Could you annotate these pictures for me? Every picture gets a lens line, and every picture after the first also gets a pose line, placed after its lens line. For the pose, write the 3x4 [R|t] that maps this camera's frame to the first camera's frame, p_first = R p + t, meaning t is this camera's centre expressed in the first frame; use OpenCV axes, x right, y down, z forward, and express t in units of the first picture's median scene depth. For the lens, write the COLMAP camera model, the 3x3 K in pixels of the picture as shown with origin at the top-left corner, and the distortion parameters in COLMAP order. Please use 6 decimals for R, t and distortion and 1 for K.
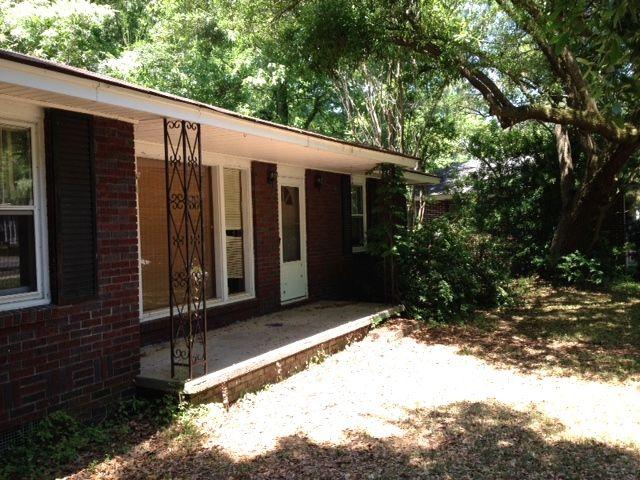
lens RADIAL K [[603.6, 0, 320.0], [0, 603.6, 240.0], [0, 0, 1]] dist [0.165945, -0.314964]
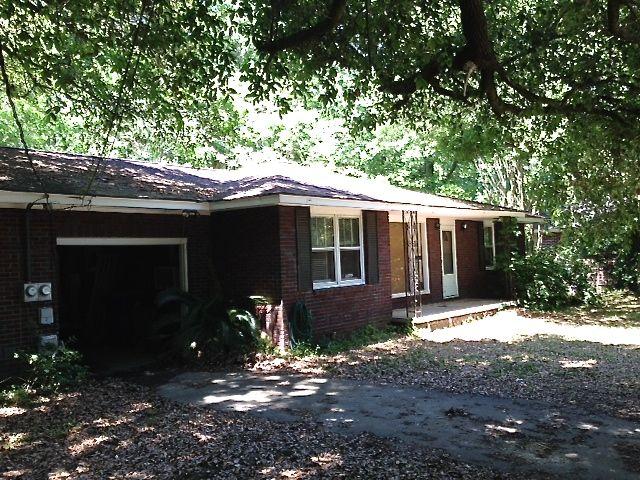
lens RADIAL K [[603.6, 0, 320.0], [0, 603.6, 240.0], [0, 0, 1]] dist [0.165945, -0.314964]
pose [[0.977896, -0.016100, -0.208471, -0.047898], [0.006456, 0.998881, -0.046861, 0.019601], [0.208992, 0.044479, 0.976905, -0.862727]]
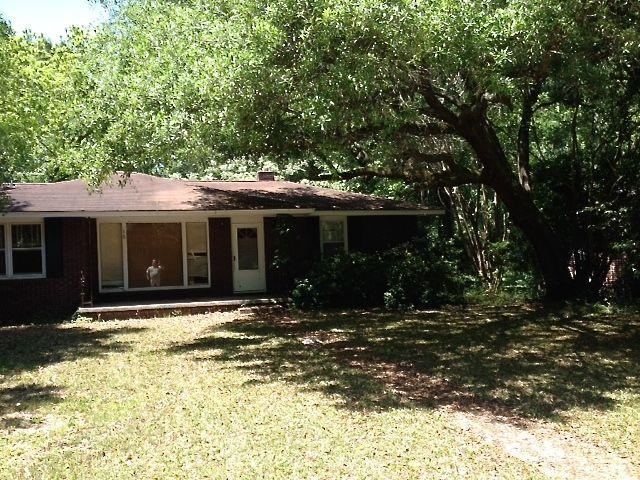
lens RADIAL K [[603.6, 0, 320.0], [0, 603.6, 240.0], [0, 0, 1]] dist [0.165945, -0.314964]
pose [[0.679101, -0.007324, -0.734009, 1.587517], [-0.004815, 0.999884, -0.014432, -0.029963], [0.734029, 0.013335, 0.678987, -0.073692]]
